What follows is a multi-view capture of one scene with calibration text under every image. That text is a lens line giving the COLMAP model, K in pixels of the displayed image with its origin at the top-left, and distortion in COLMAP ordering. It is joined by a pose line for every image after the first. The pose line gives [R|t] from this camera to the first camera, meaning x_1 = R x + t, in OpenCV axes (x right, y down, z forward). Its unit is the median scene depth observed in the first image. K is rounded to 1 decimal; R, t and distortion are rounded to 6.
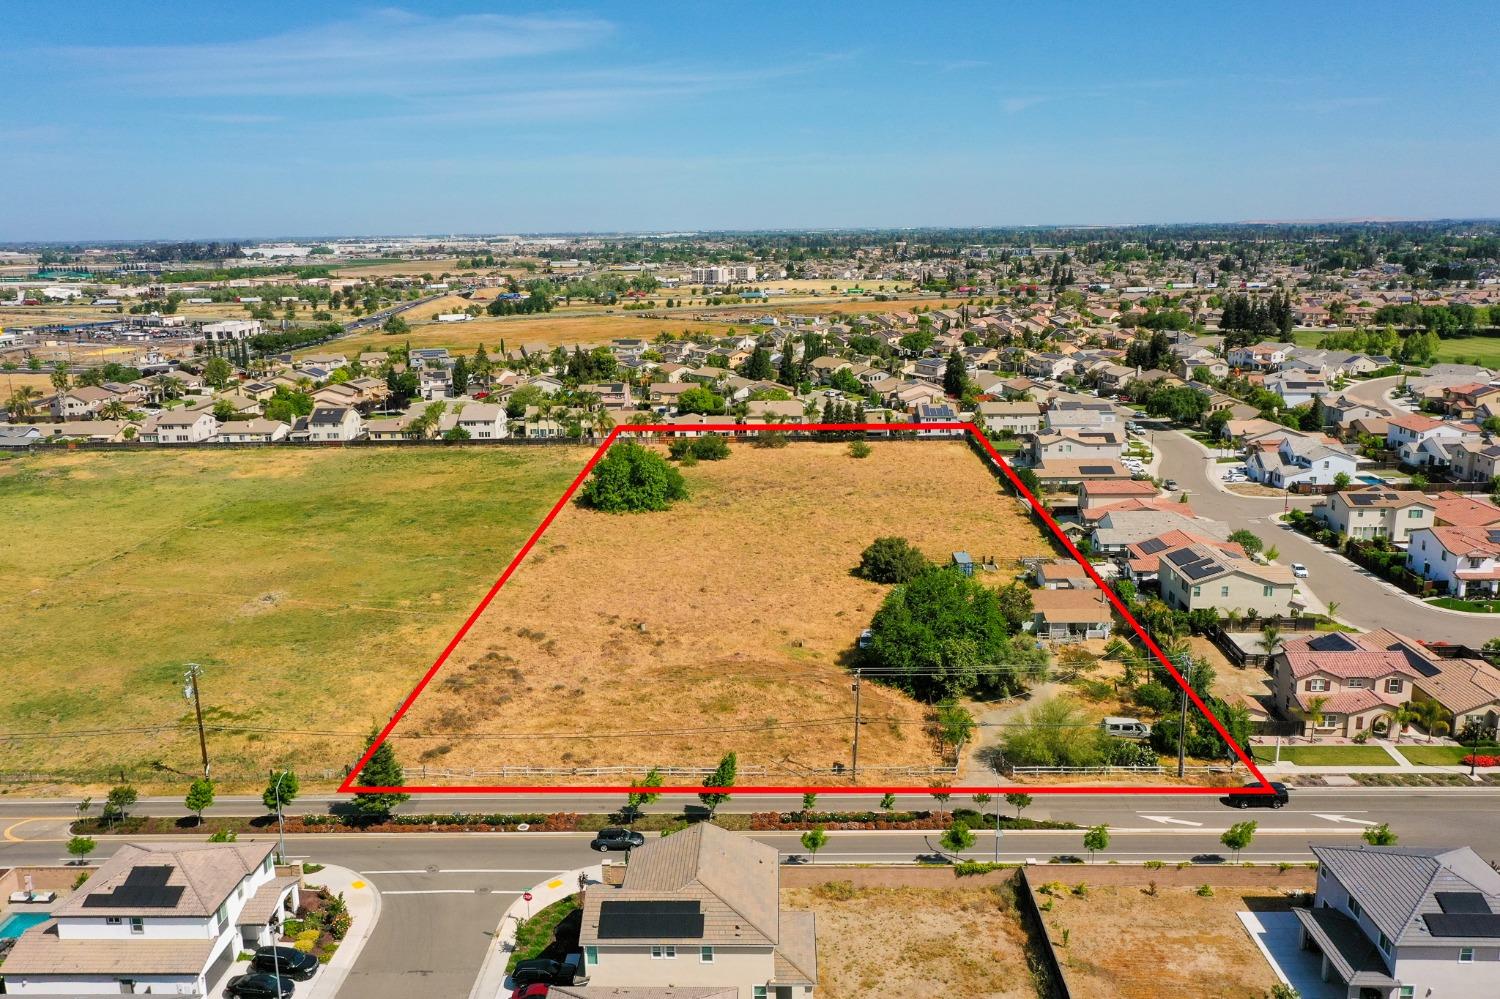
lens RADIAL K [[1184.9, 0, 743.7], [0, 1184.9, 496.4], [0, 0, 1]] dist [0.003406, 0.010020]
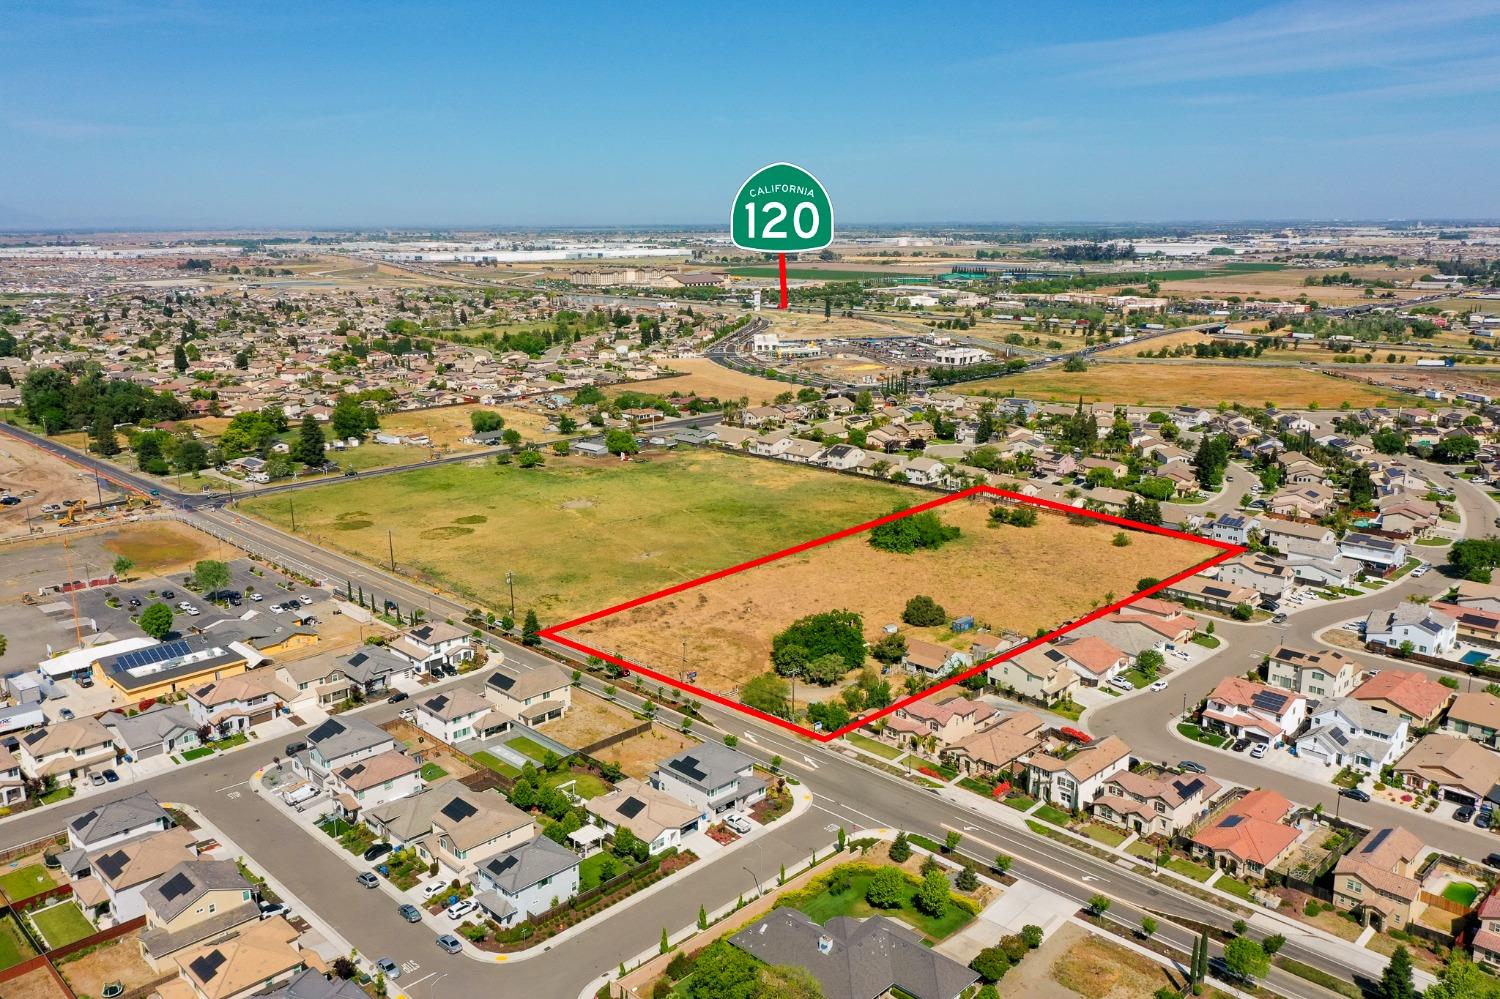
lens RADIAL K [[1184.9, 0, 751.9], [0, 1184.9, 497.5], [0, 0, 1]] dist [0.003406, 0.010020]
pose [[0.727530, 0.169663, -0.664767, 1.175461], [-0.159259, 0.984237, 0.076903, -0.216234], [0.667336, 0.049921, 0.743082, -0.412725]]
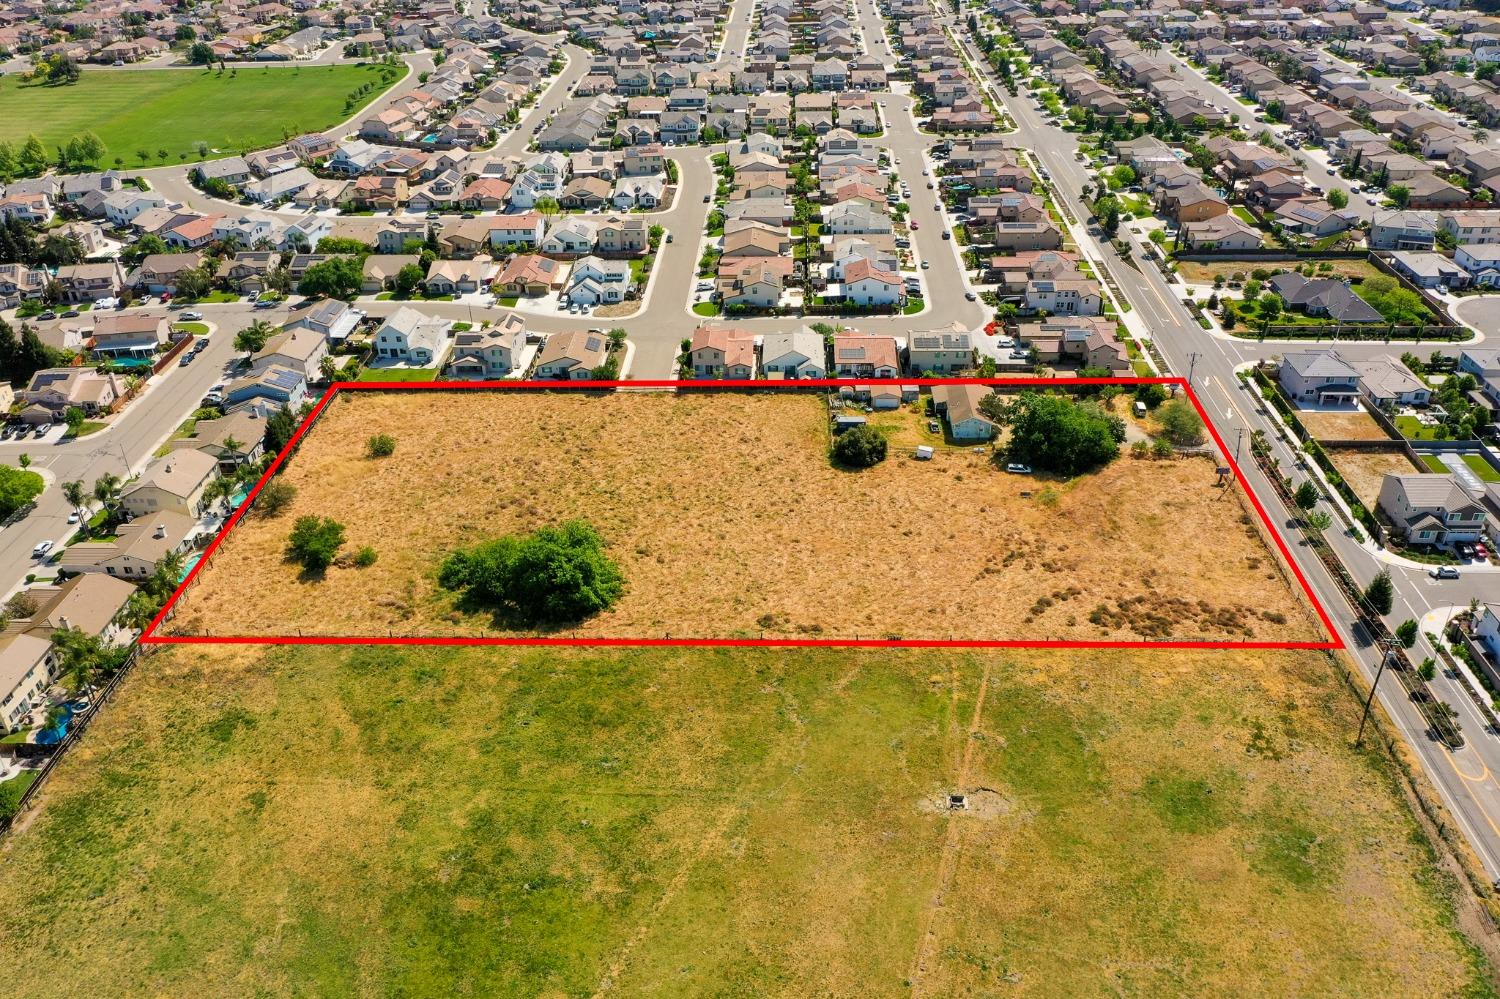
lens RADIAL K [[1184.9, 0, 738.7], [0, 1184.9, 493.4], [0, 0, 1]] dist [0.003406, 0.010020]
pose [[0.016281, -0.499109, 0.866386, -1.214085], [0.245880, 0.841891, 0.480377, -0.658817], [-0.969164, 0.205206, 0.136428, 1.140764]]
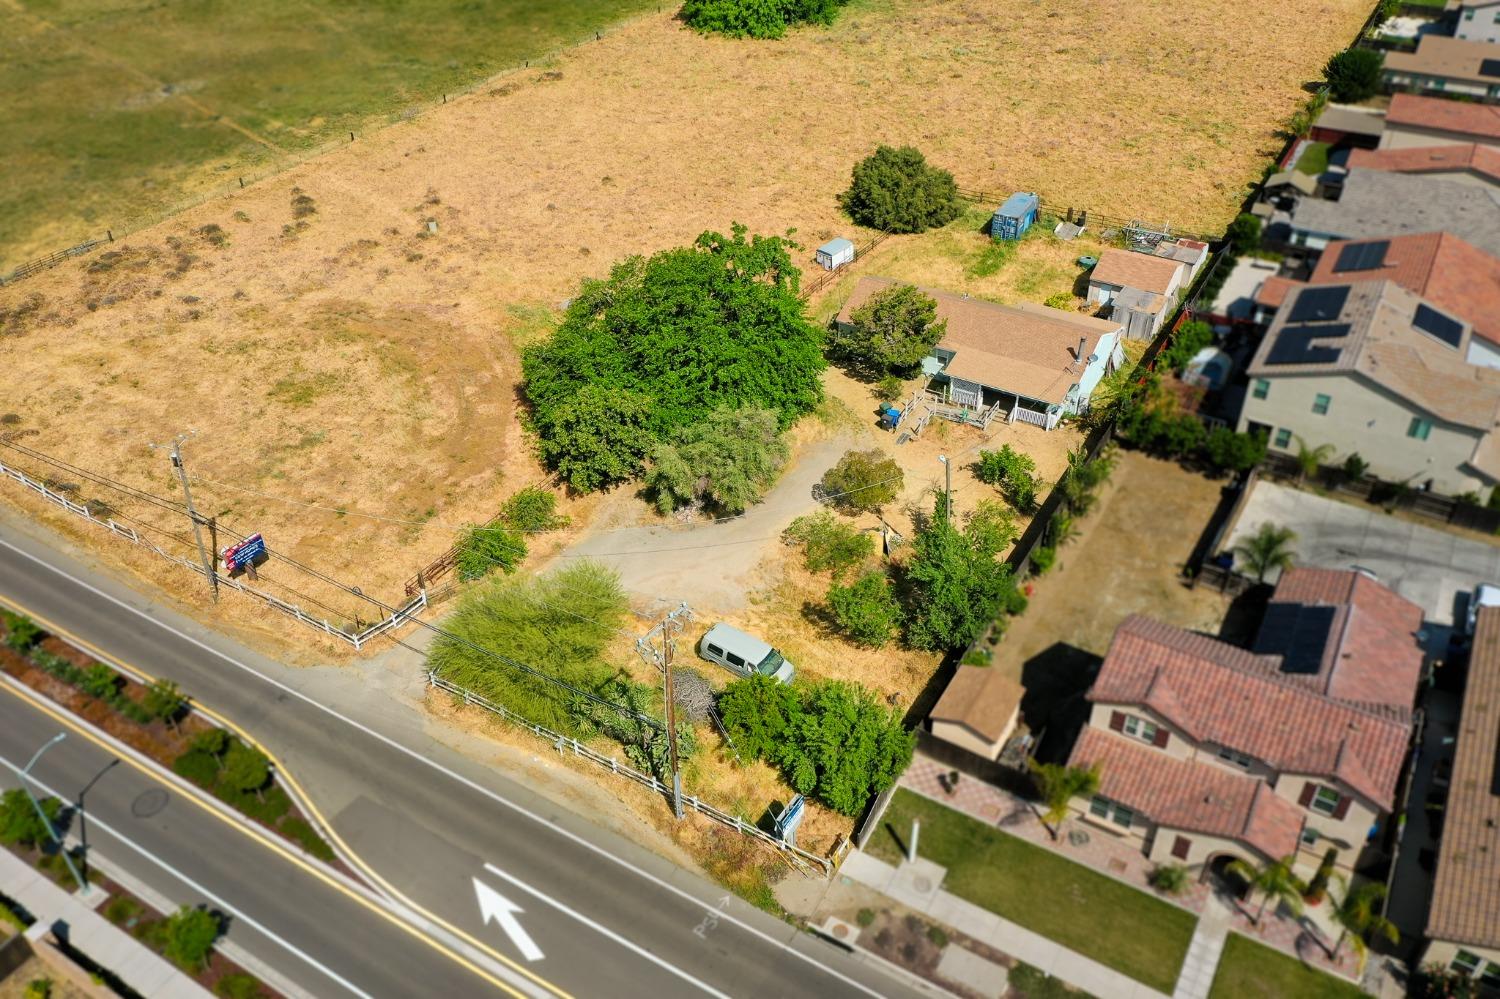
lens RADIAL K [[1184.9, 0, 755.0], [0, 1184.9, 488.5], [0, 0, 1]] dist [0.003406, 0.010020]
pose [[0.875005, 0.289596, -0.387945, 0.403837], [-0.109466, 0.898949, 0.424156, -0.067765], [0.471576, -0.328672, 0.818285, 0.492503]]
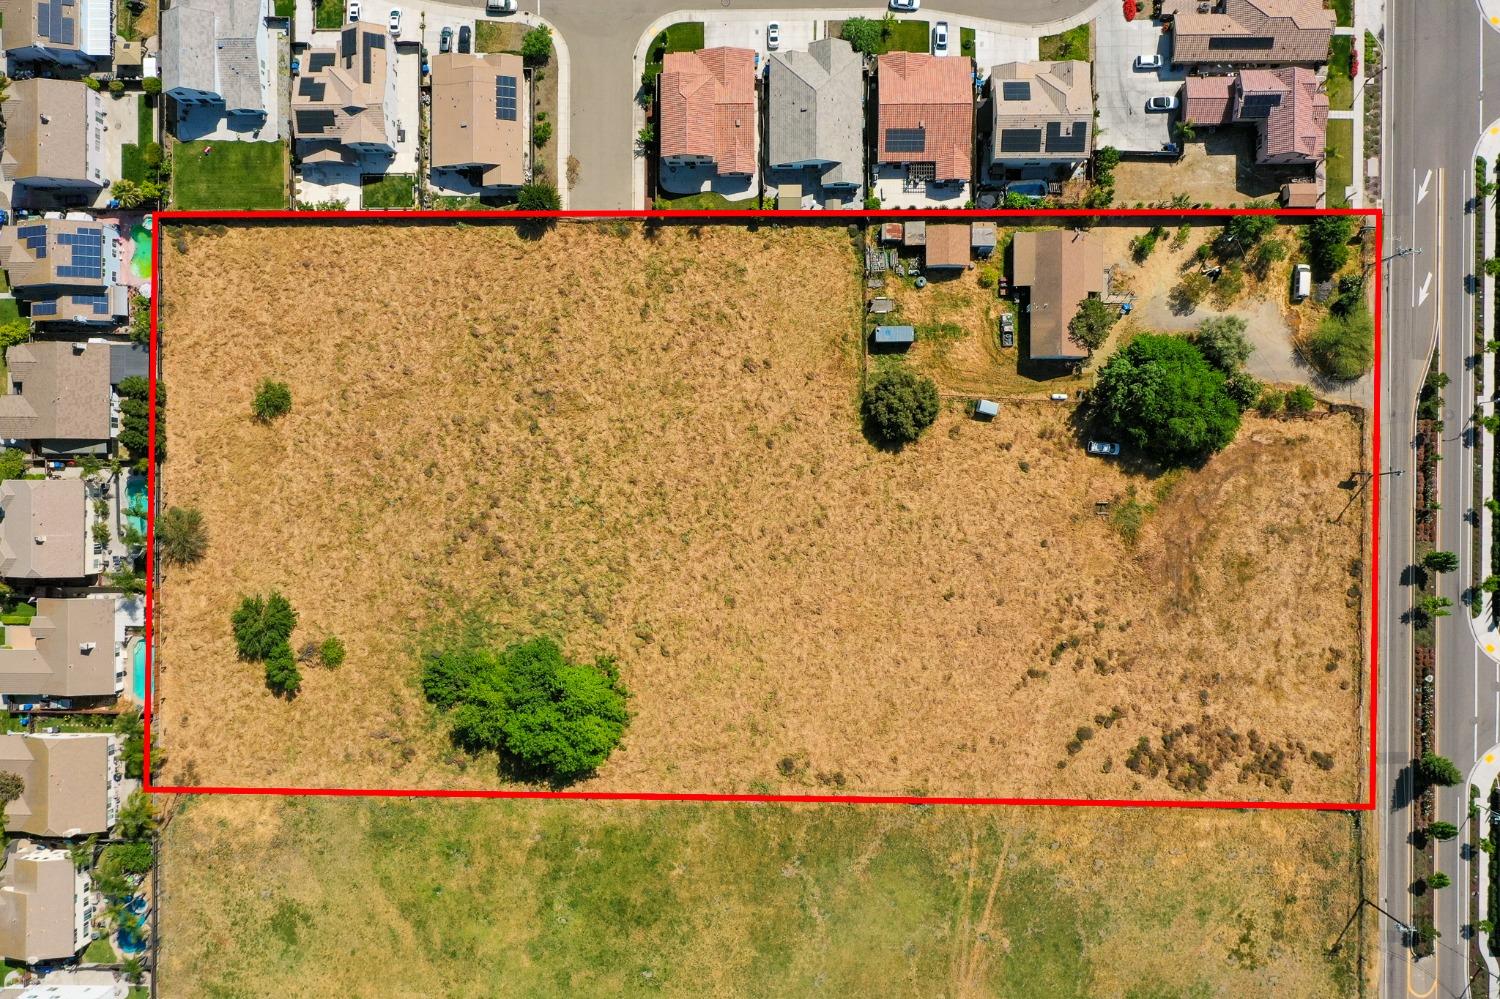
lens RADIAL K [[1184.9, 0, 758.4], [0, 1184.9, 499.9], [0, 0, 1]] dist [0.003406, 0.010020]
pose [[-0.023062, -0.999585, 0.017269, 0.039488], [0.264900, 0.010547, 0.964218, -1.094355], [-0.964000, 0.026811, 0.264547, 1.016197]]
